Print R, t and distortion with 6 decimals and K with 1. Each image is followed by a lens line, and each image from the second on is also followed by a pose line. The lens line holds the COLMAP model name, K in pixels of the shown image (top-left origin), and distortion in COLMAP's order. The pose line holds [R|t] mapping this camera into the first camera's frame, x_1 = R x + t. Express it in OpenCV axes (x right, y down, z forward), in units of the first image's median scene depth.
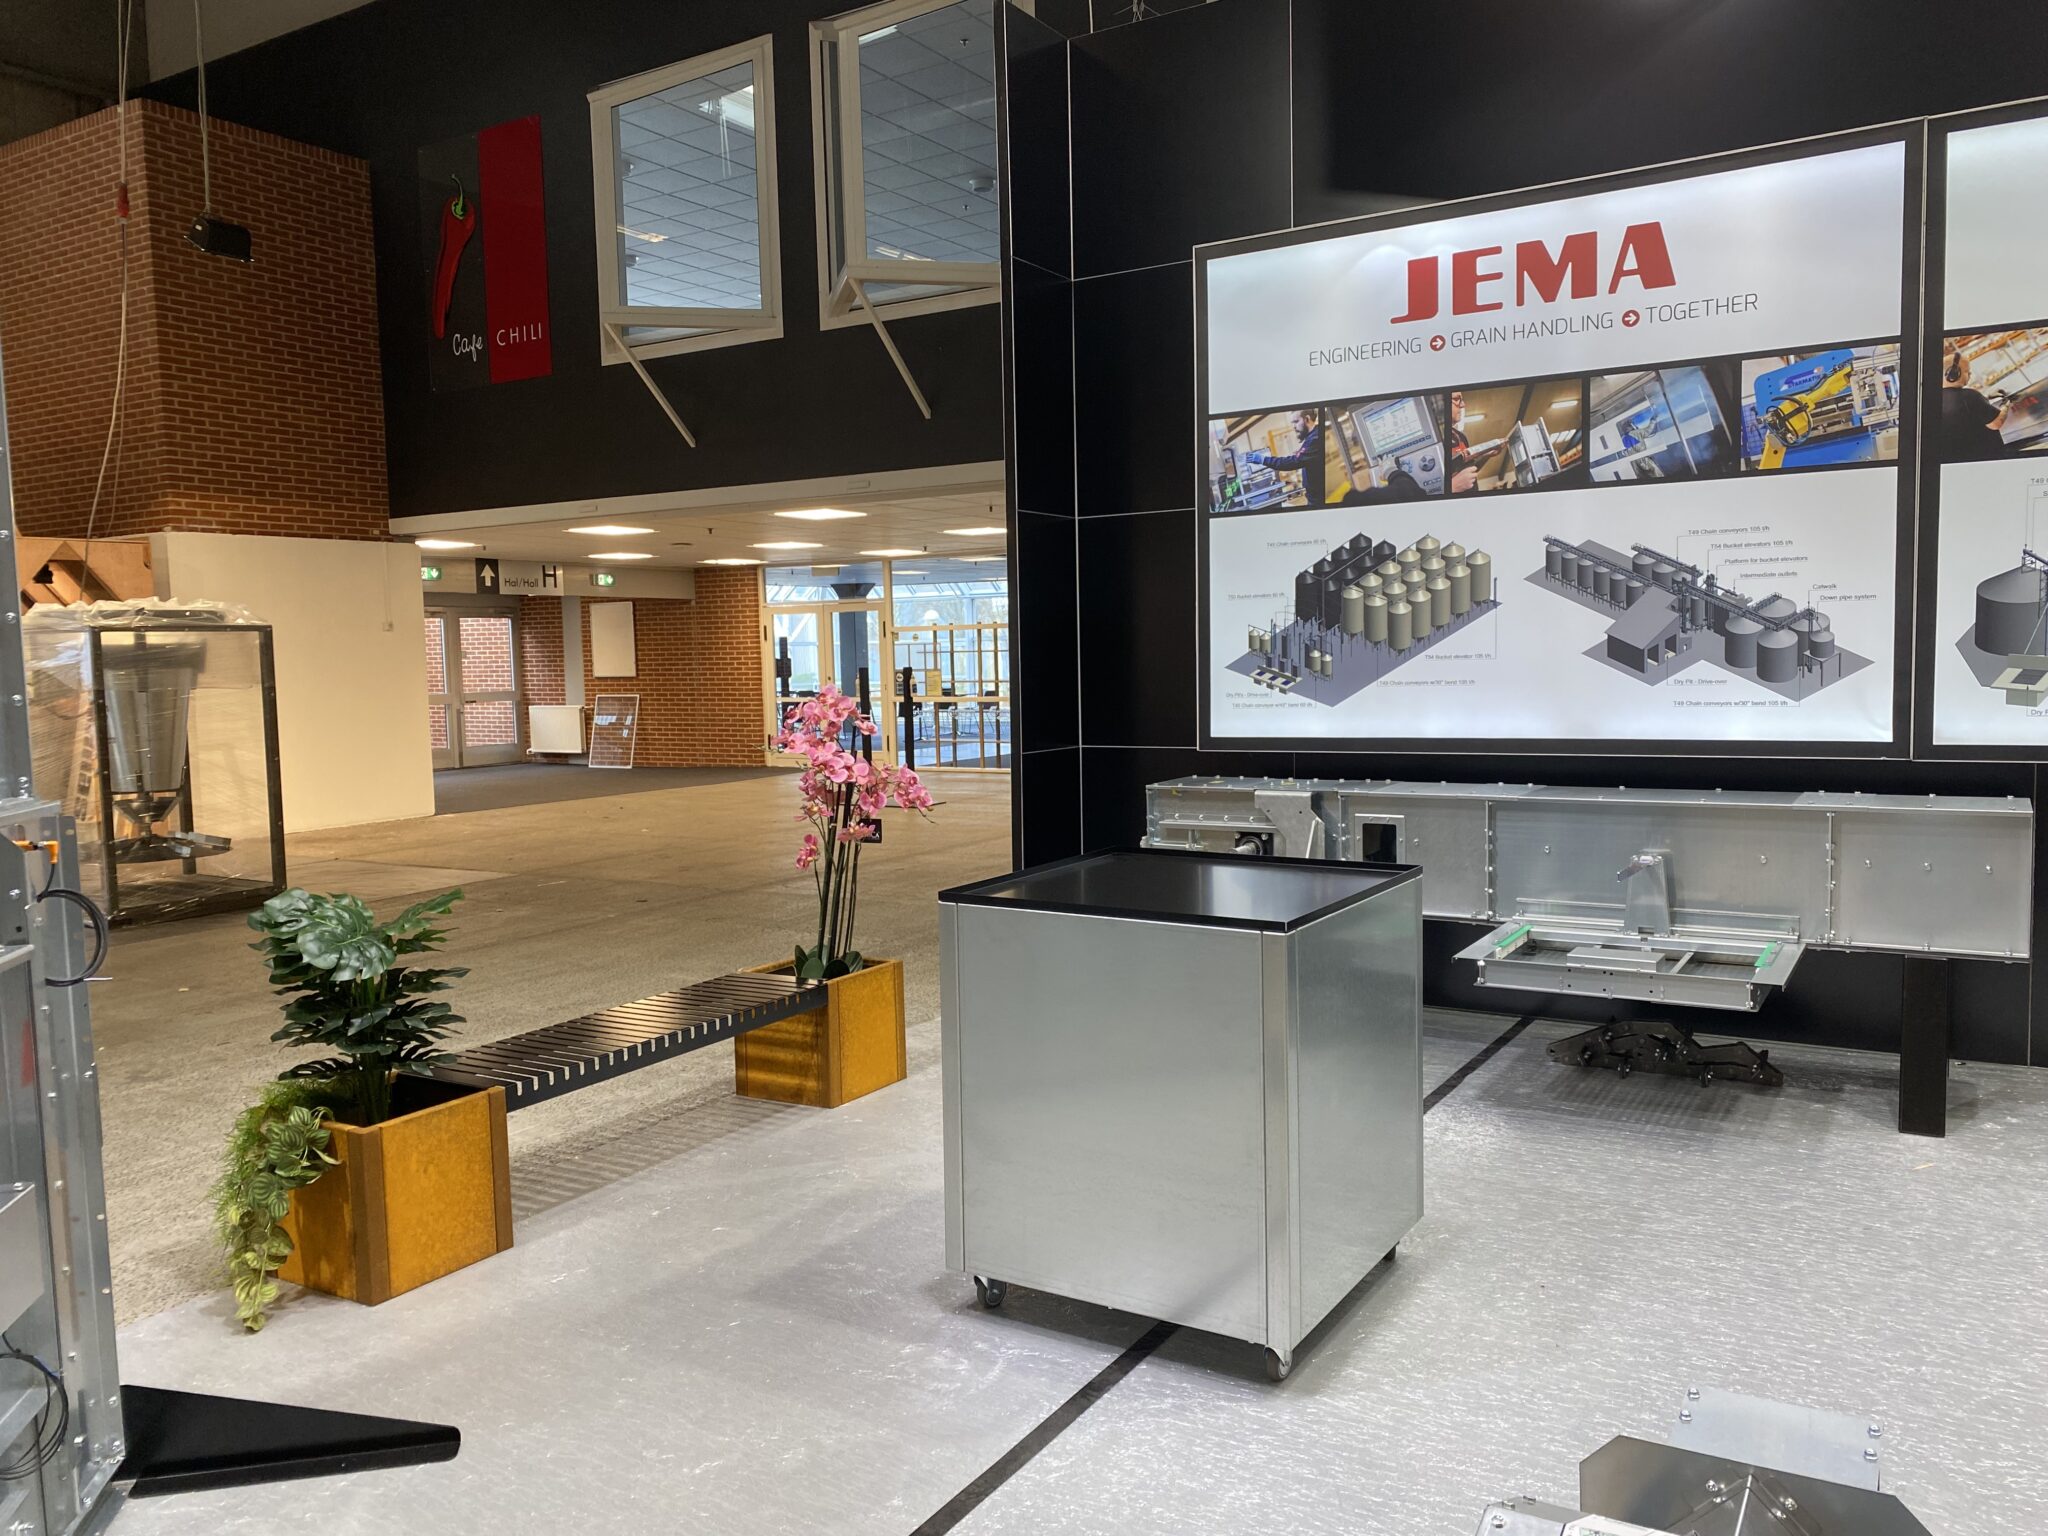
lens RADIAL K [[1562.5, 0, 1022.0], [0, 1562.5, 773.5], [0, 0, 1]] dist [0.048527, -0.068069]
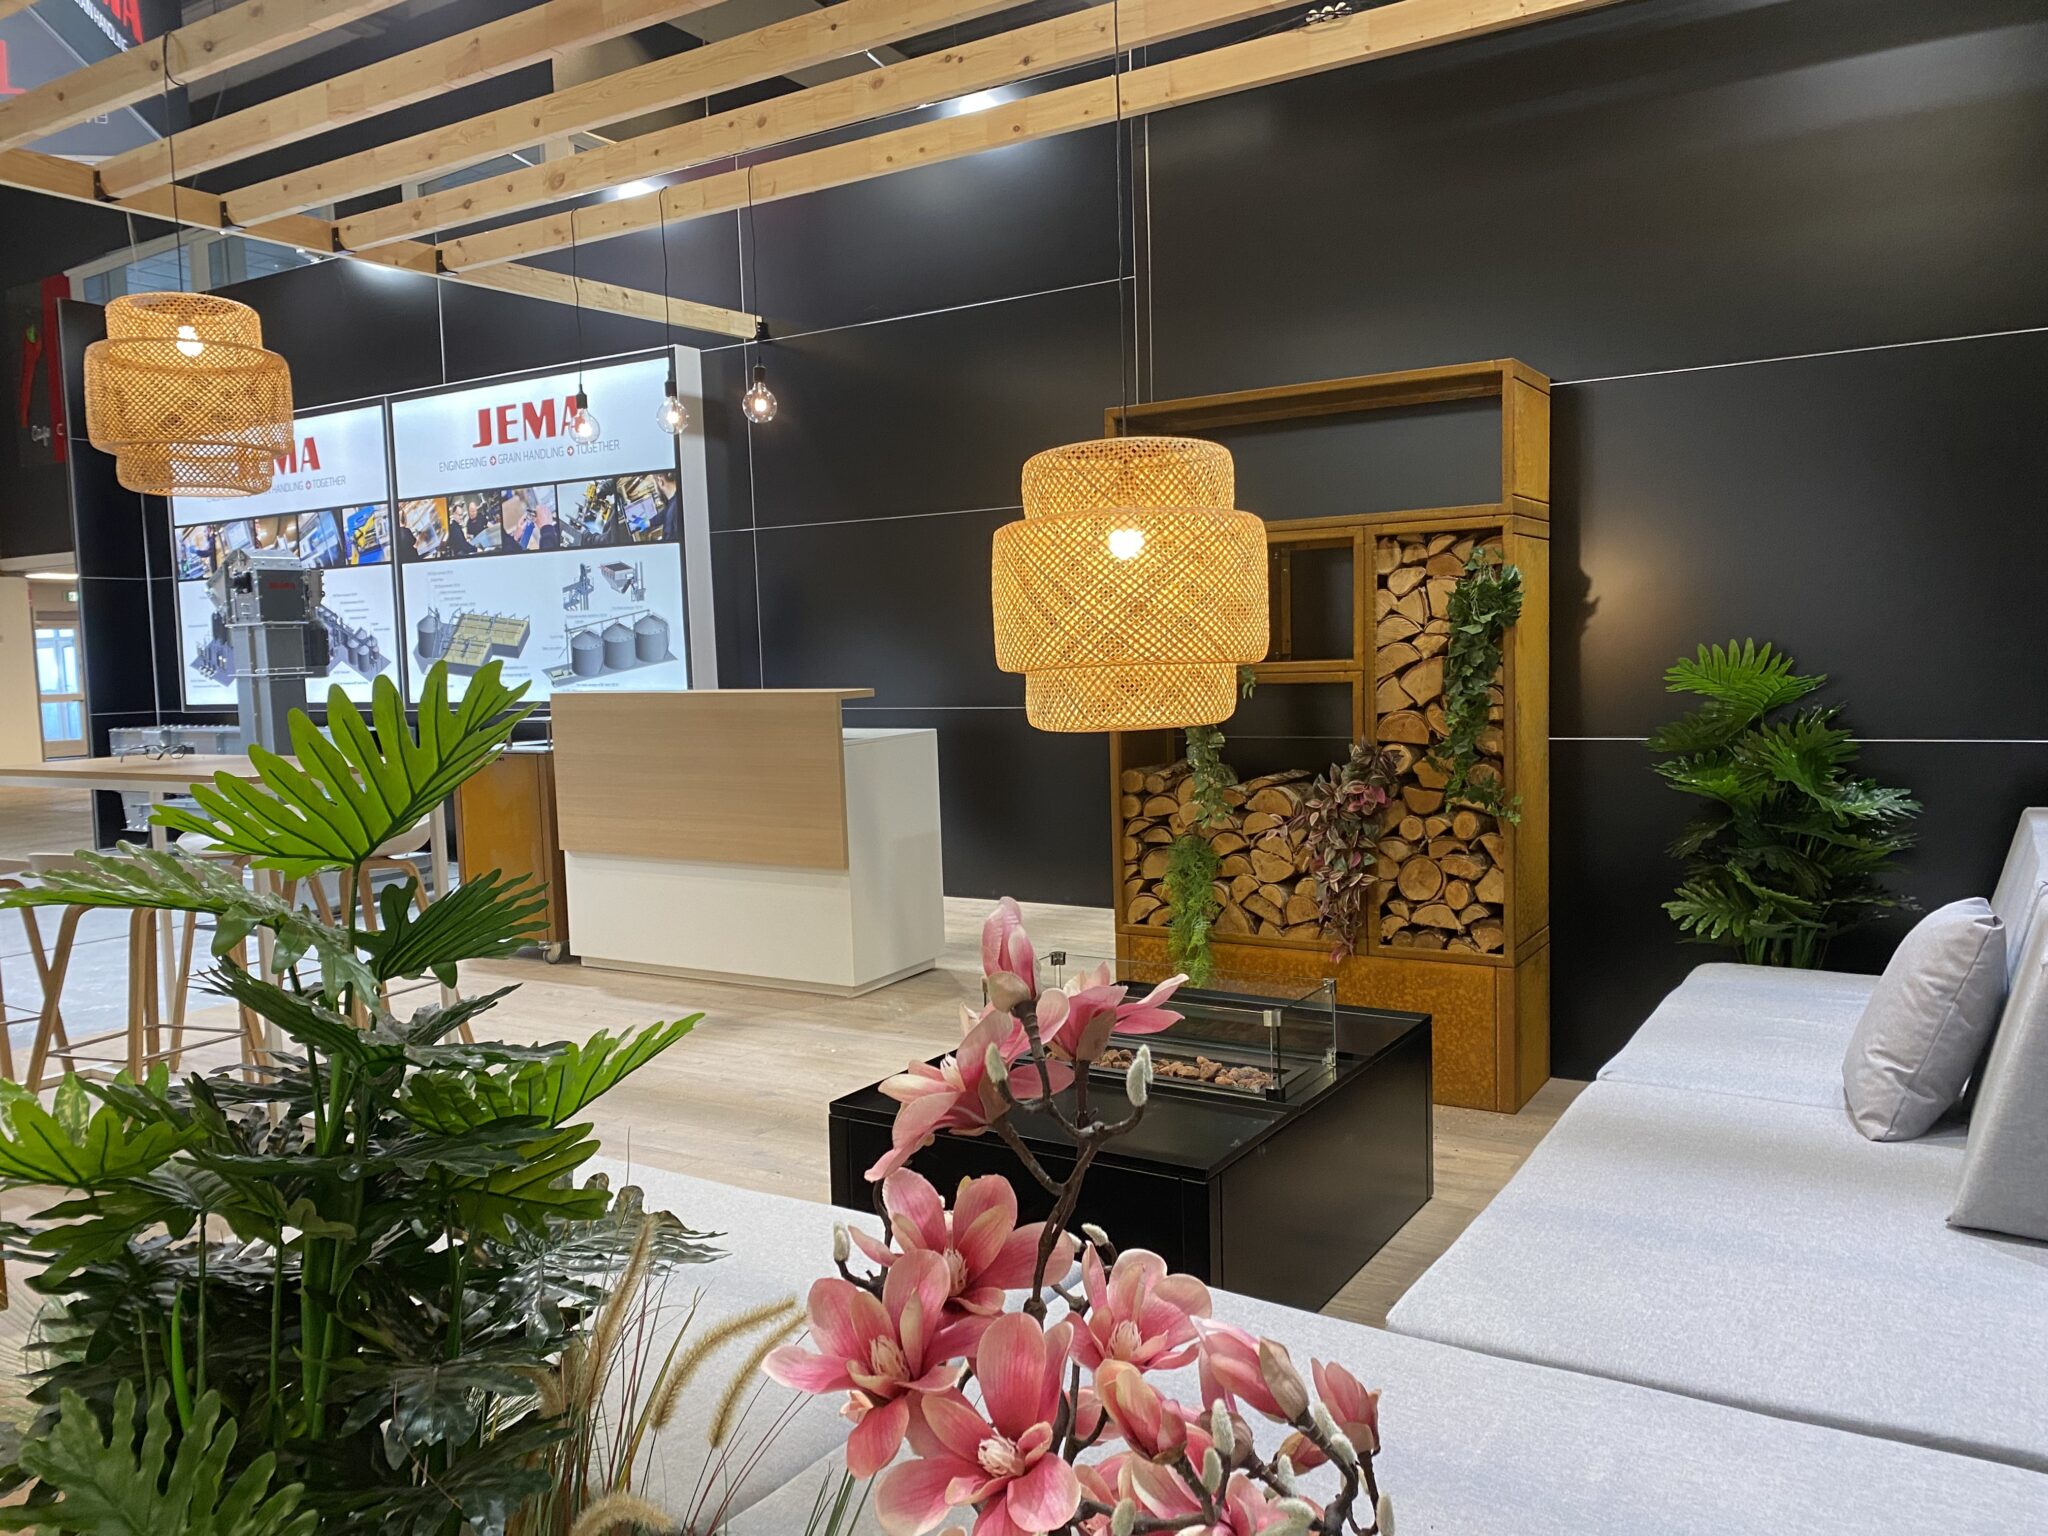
lens RADIAL K [[1562.5, 0, 1026.8], [0, 1562.5, 768.0], [0, 0, 1]] dist [0.048527, -0.068069]
pose [[0.999974, -0.006889, 0.002340, 1.262575], [0.006893, 0.999975, -0.001393, 0.068403], [-0.002331, 0.001409, 0.999996, -0.940442]]
